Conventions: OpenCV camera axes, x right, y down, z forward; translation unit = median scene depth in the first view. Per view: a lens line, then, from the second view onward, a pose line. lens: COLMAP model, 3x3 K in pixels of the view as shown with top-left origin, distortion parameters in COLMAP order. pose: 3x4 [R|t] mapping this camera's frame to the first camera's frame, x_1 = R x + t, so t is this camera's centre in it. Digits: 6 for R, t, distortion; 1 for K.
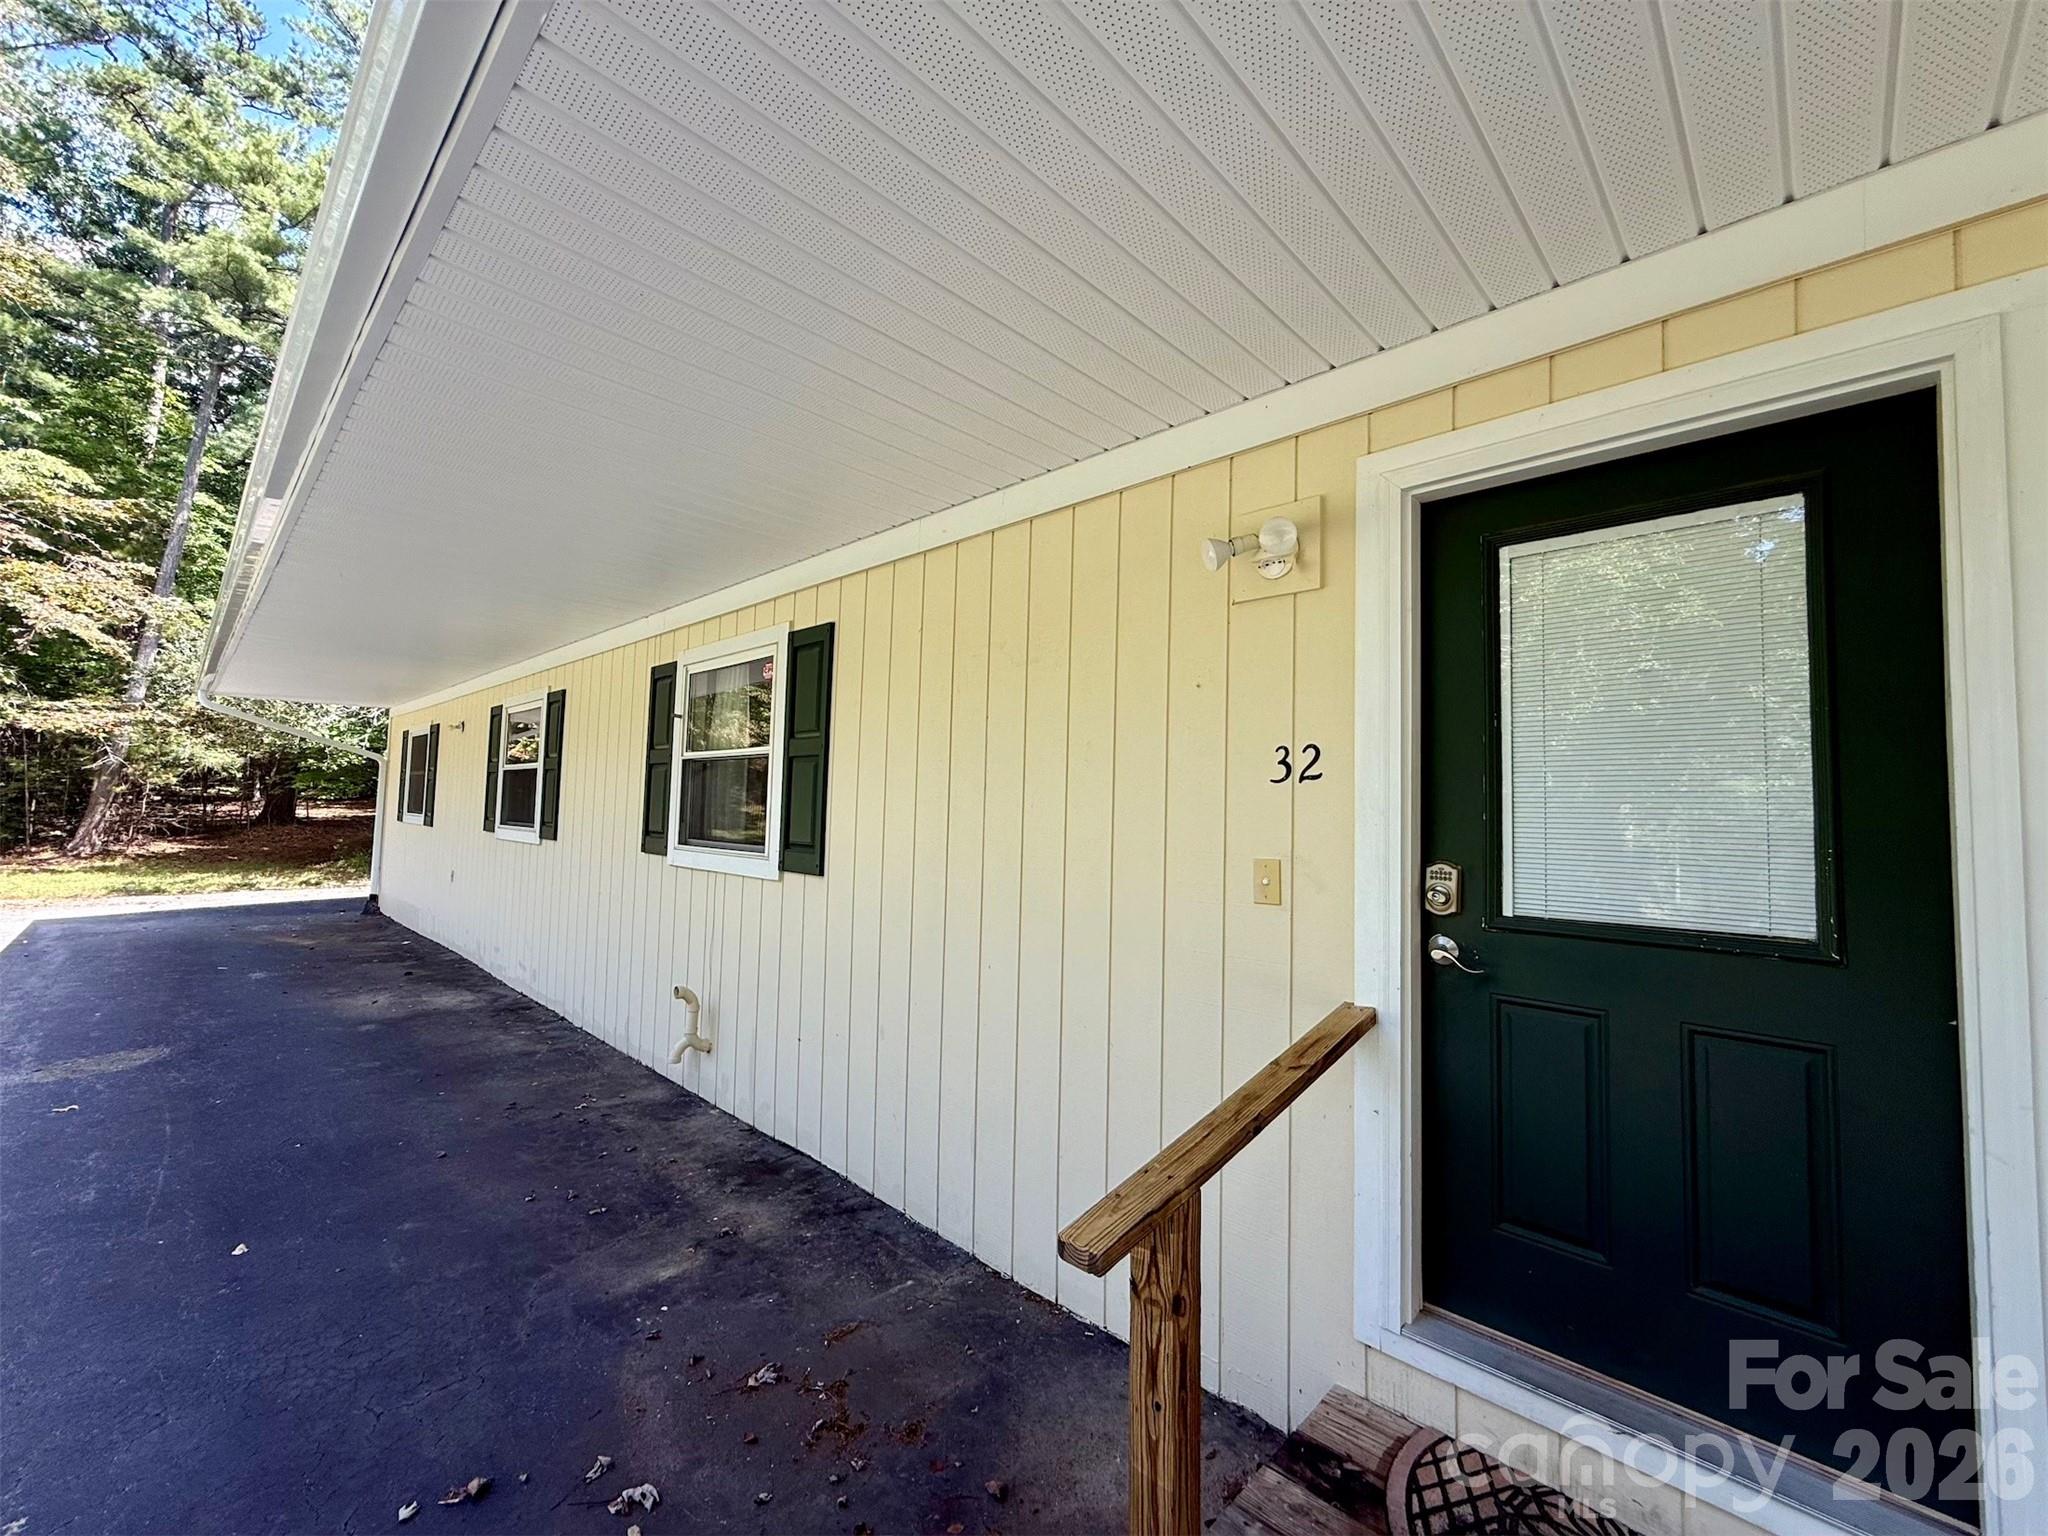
lens RADIAL K [[829.3, 0, 1021.4], [0, 829.3, 764.2], [0, 0, 1]] dist [0.000720, -0.000013]
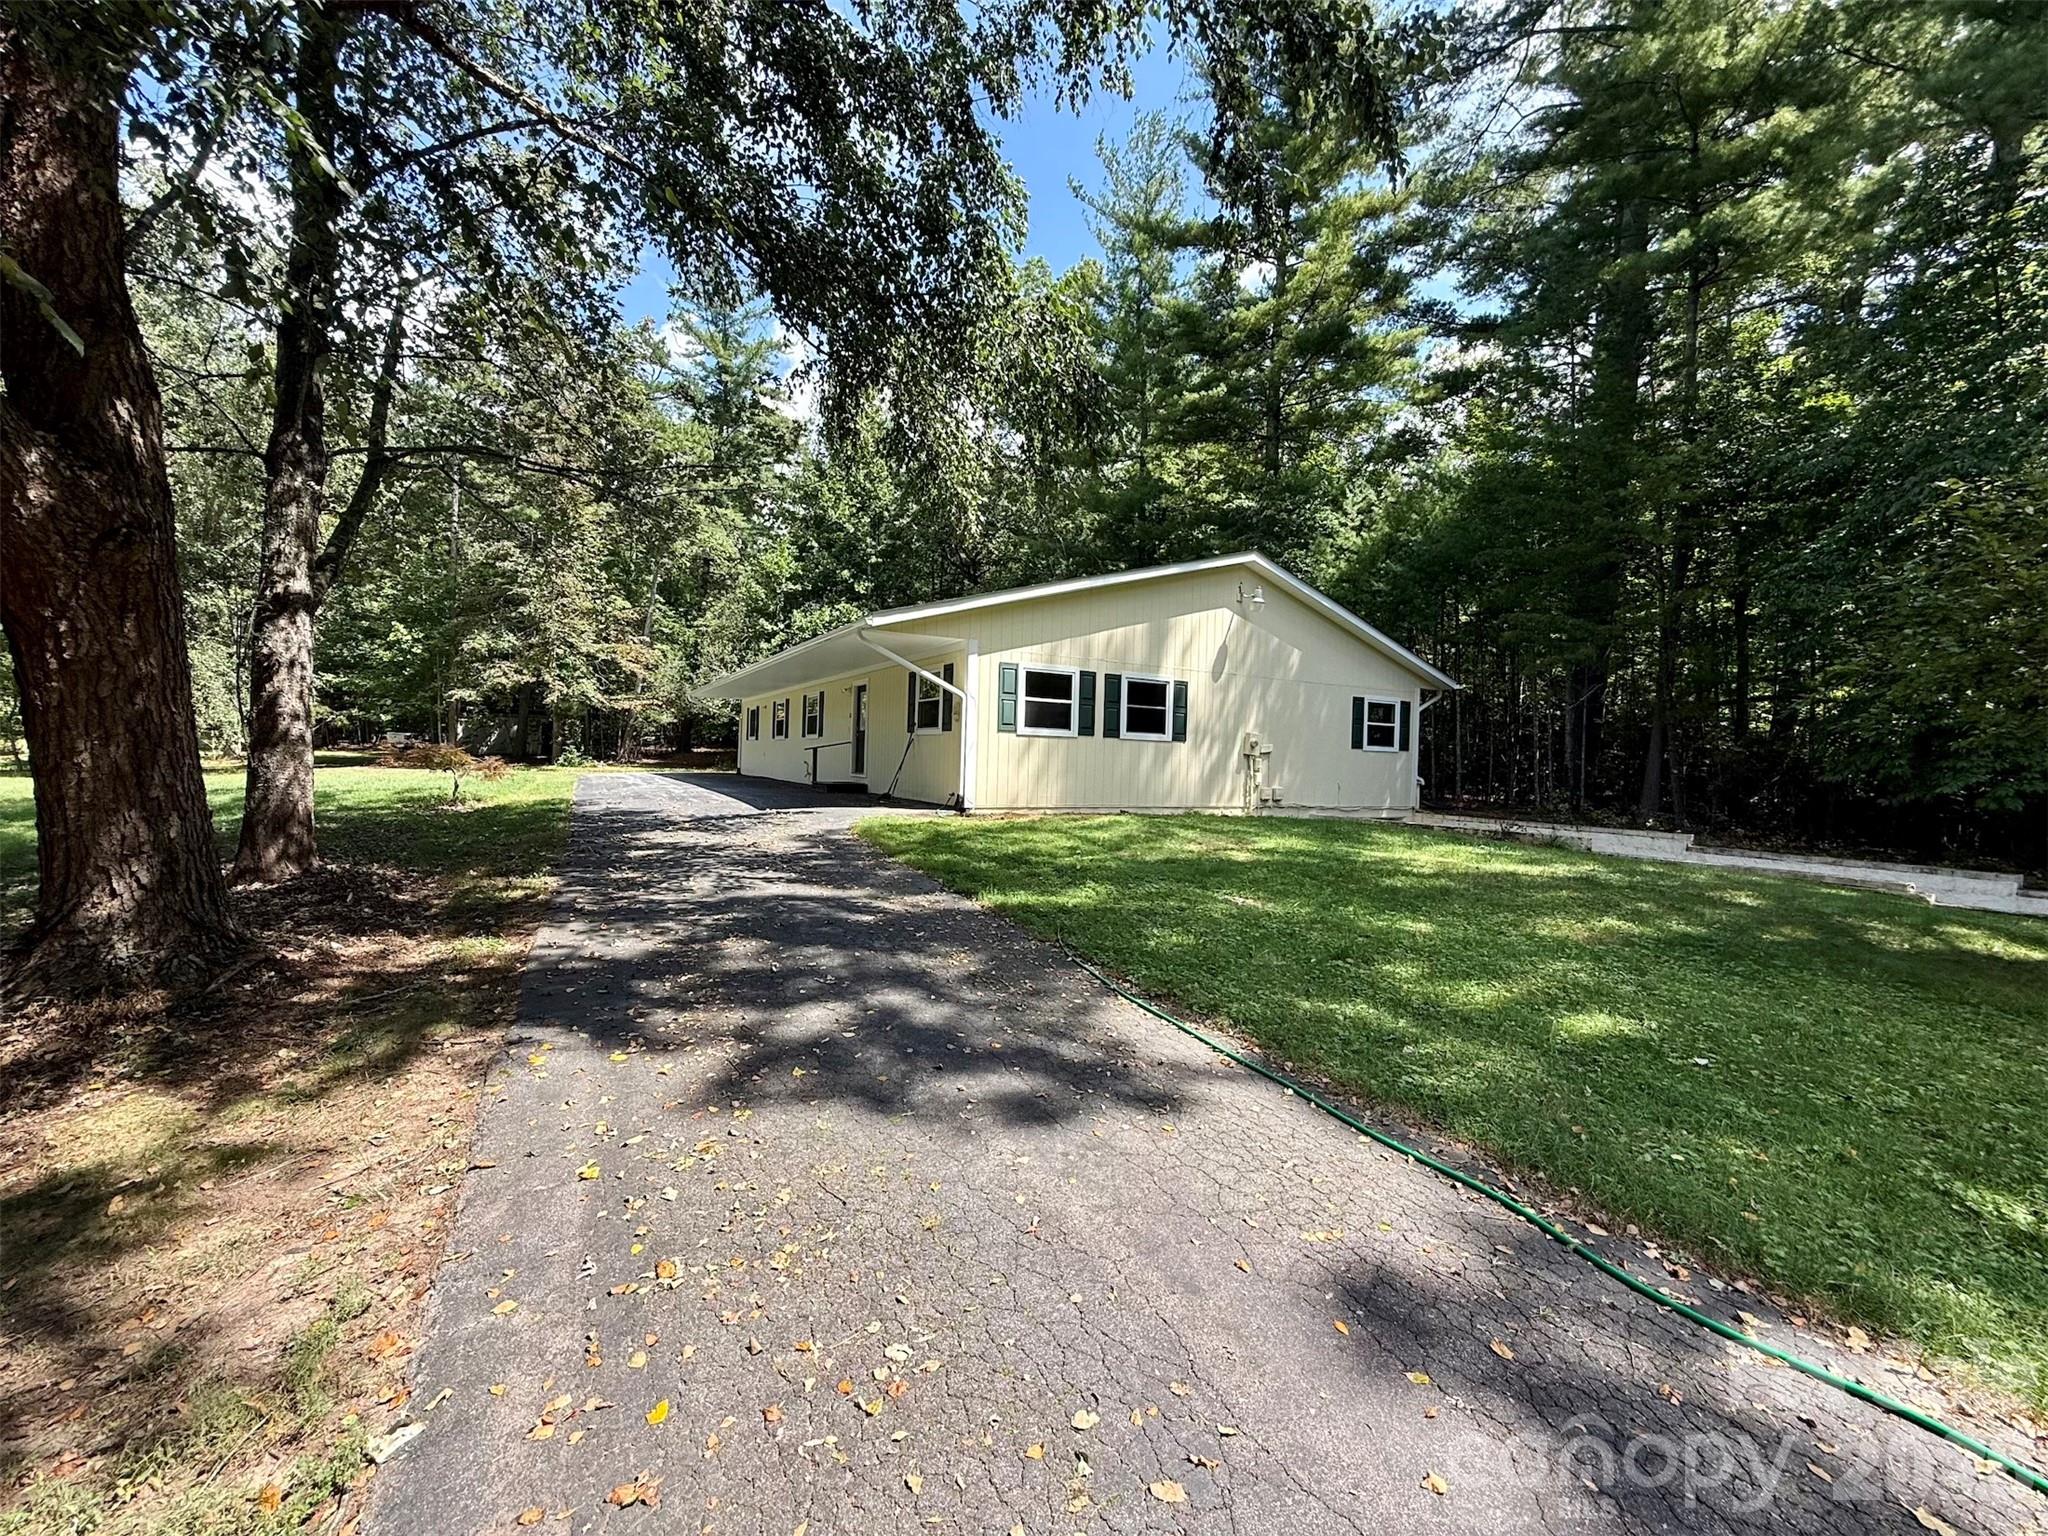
lens RADIAL K [[829.3, 0, 1025.9], [0, 829.3, 765.7], [0, 0, 1]] dist [0.000720, -0.000013]
pose [[0.953804, -0.014583, -0.300077, 0.886106], [0.037151, 0.996880, 0.069638, -0.002726], [0.298125, -0.077569, 0.951370, -1.251839]]
